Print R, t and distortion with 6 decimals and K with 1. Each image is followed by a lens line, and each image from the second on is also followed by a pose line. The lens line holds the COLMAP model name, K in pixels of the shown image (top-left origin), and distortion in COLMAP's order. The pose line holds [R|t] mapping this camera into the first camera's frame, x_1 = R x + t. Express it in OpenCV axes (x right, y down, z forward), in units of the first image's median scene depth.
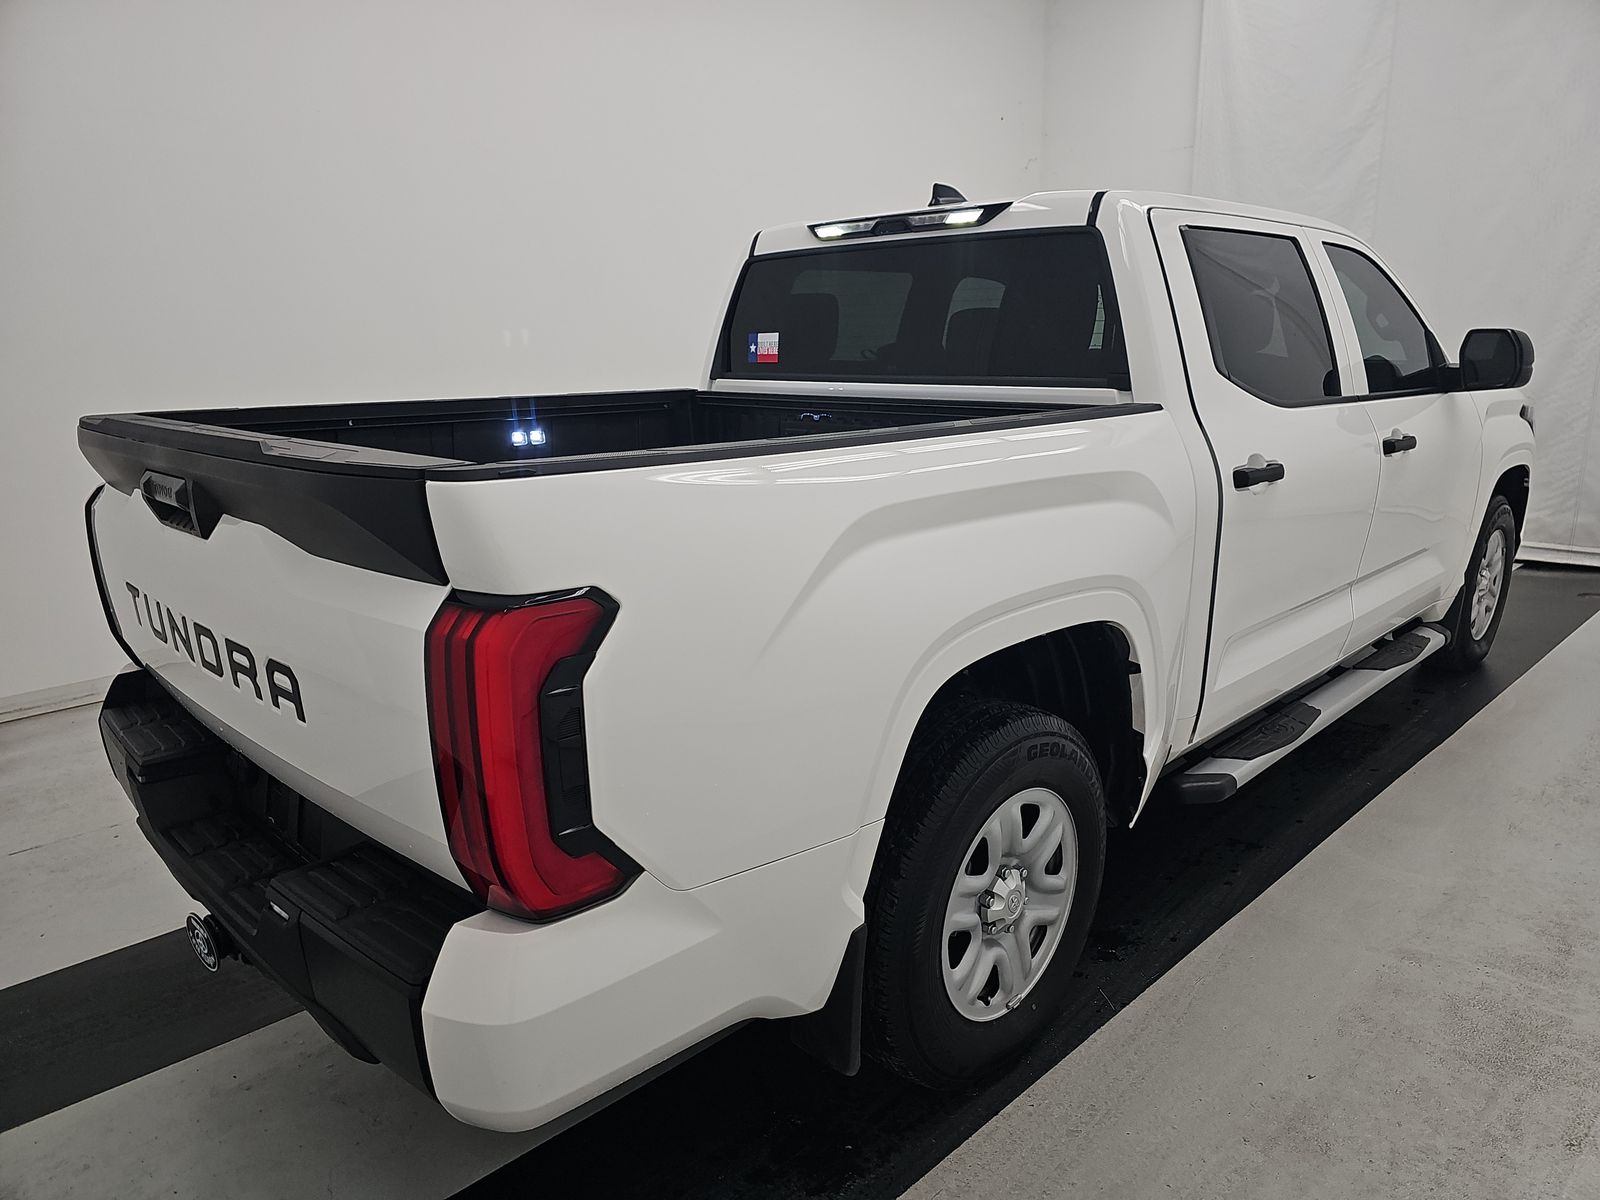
lens RADIAL K [[1081.4, 0, 800.3], [0, 1081.4, 604.6], [0, 0, 1]] dist [-0.002848, -0.003966]
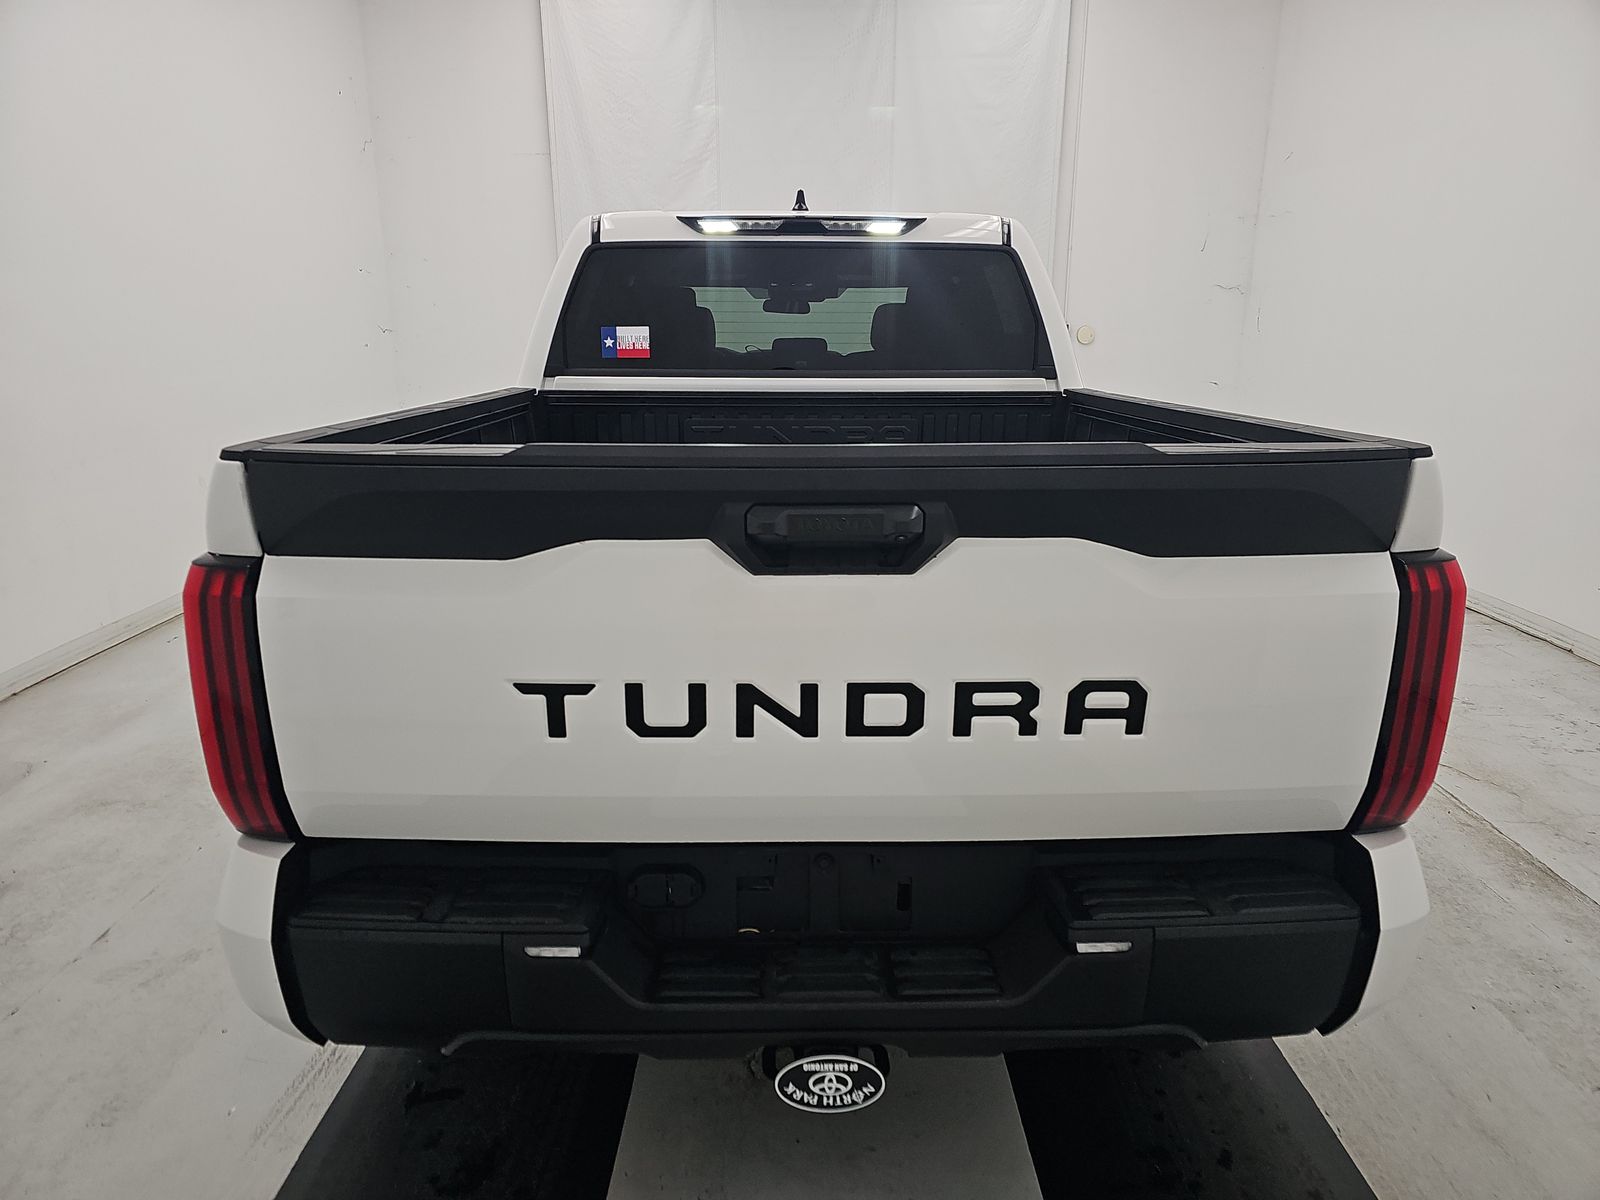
lens RADIAL K [[1081.4, 0, 800.3], [0, 1081.4, 604.6], [0, 0, 1]] dist [-0.002848, -0.003966]
pose [[0.690783, -0.160643, 0.704991, -0.635509], [0.159609, 0.984834, 0.068018, -0.054158], [-0.705226, 0.065537, 0.705947, 0.251424]]
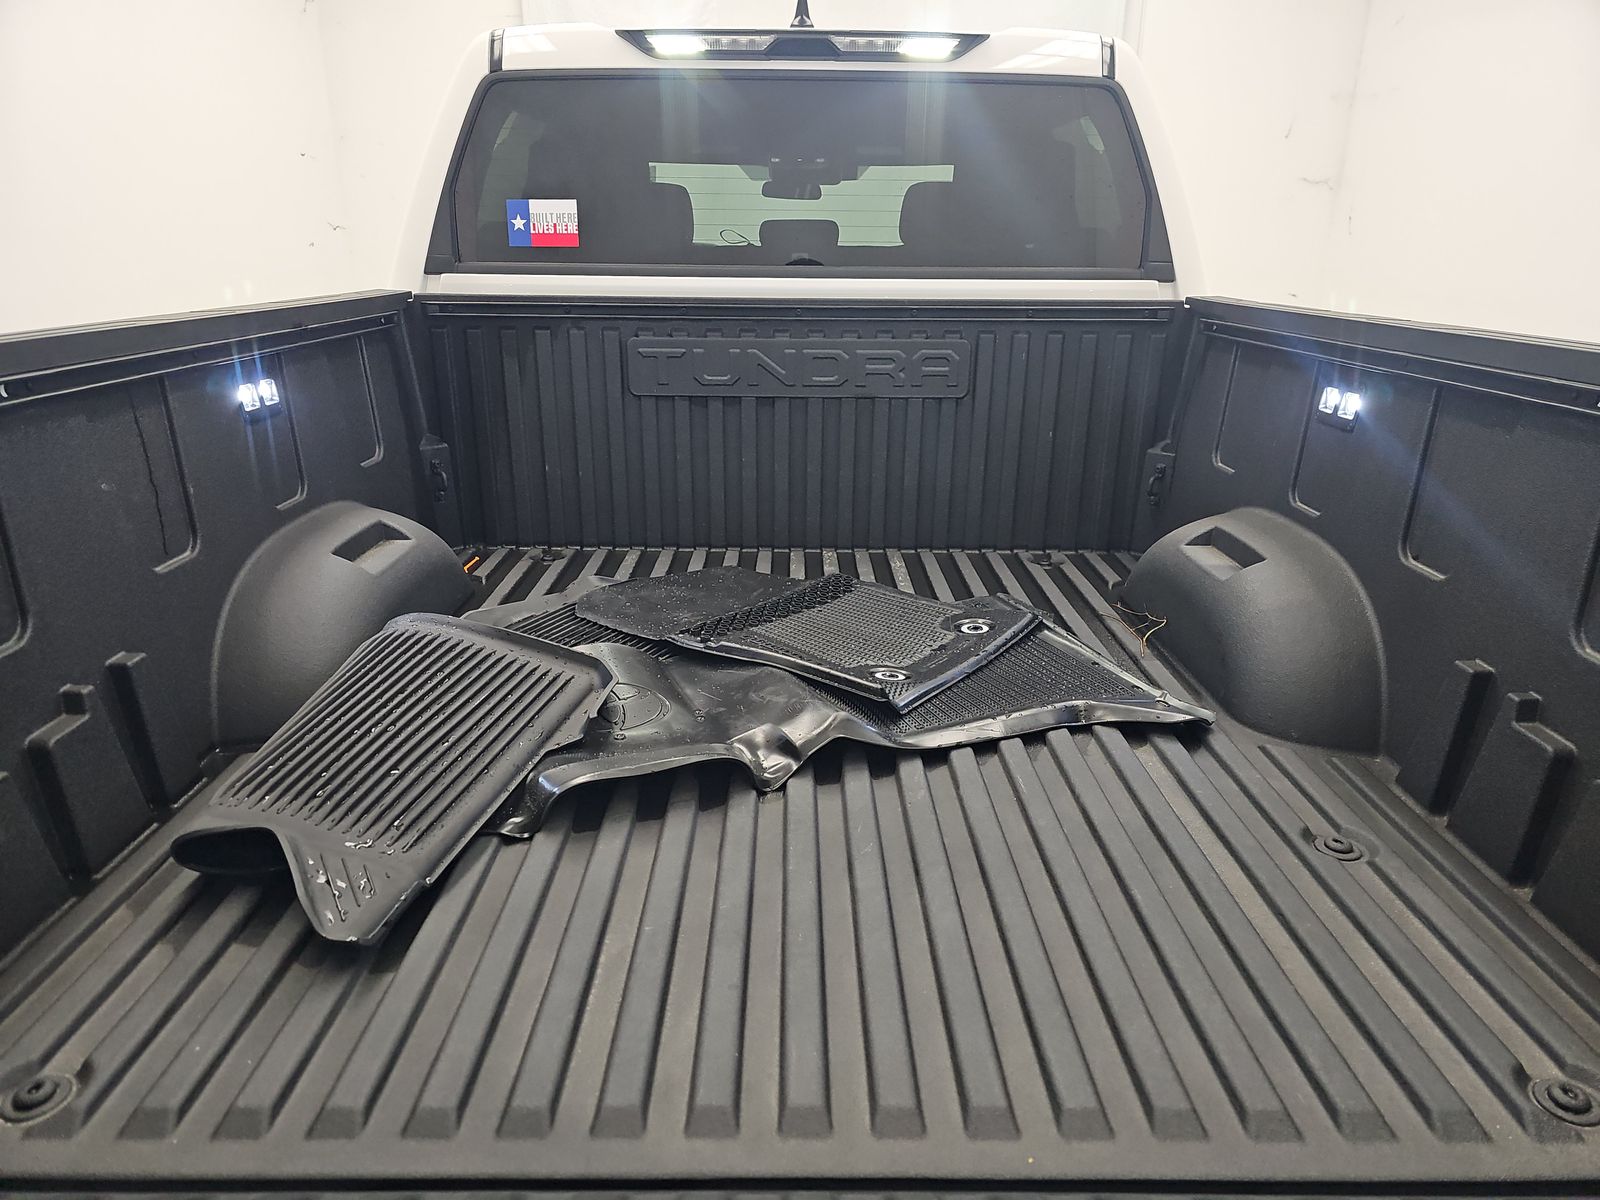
lens RADIAL K [[1081.4, 0, 800.3], [0, 1081.4, 604.6], [0, 0, 1]] dist [-0.002848, -0.003966]
pose [[0.703433, -0.207384, 0.679834, -0.413874], [0.151332, 0.978255, 0.141833, -0.085978], [-0.694464, 0.003110, 0.719520, 0.442961]]
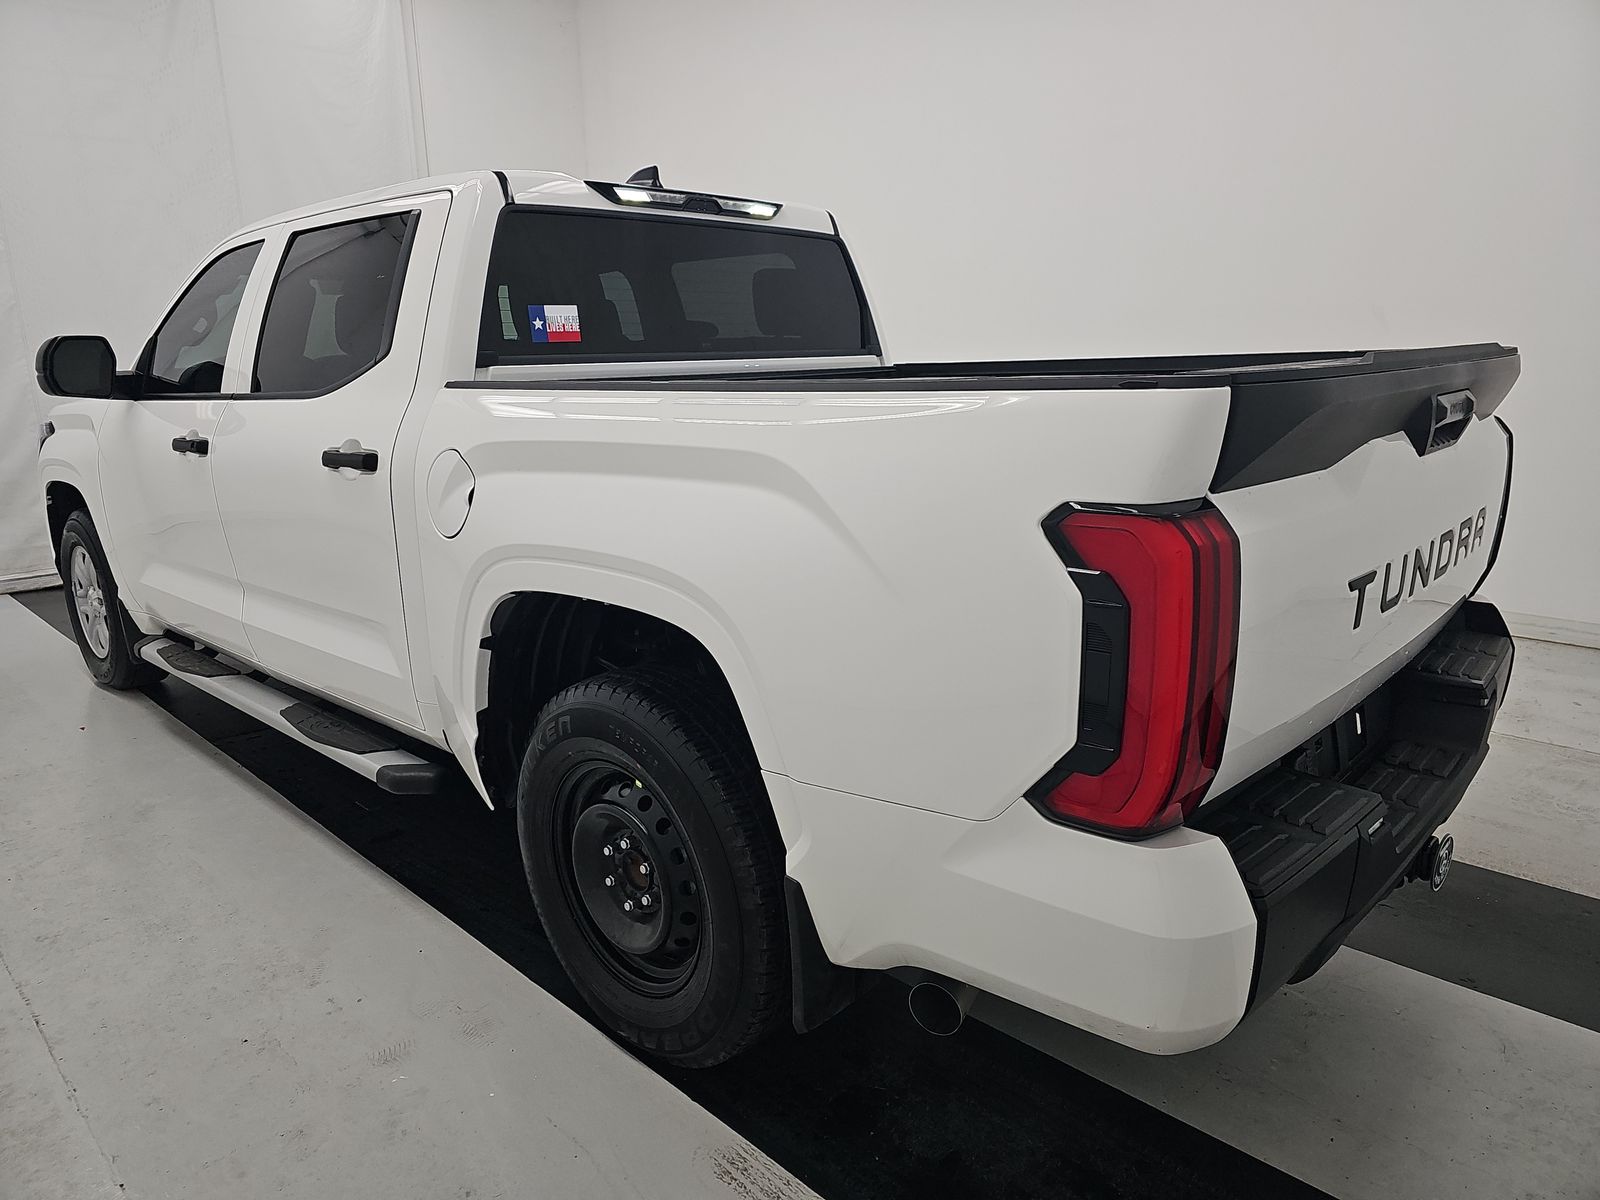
lens RADIAL K [[1081.4, 0, 800.3], [0, 1081.4, 604.6], [0, 0, 1]] dist [-0.002848, -0.003966]
pose [[-0.035299, -0.225149, 0.973685, -0.878989], [0.248517, 0.941710, 0.226765, -0.180681], [-0.967984, 0.249982, 0.022712, 0.871112]]
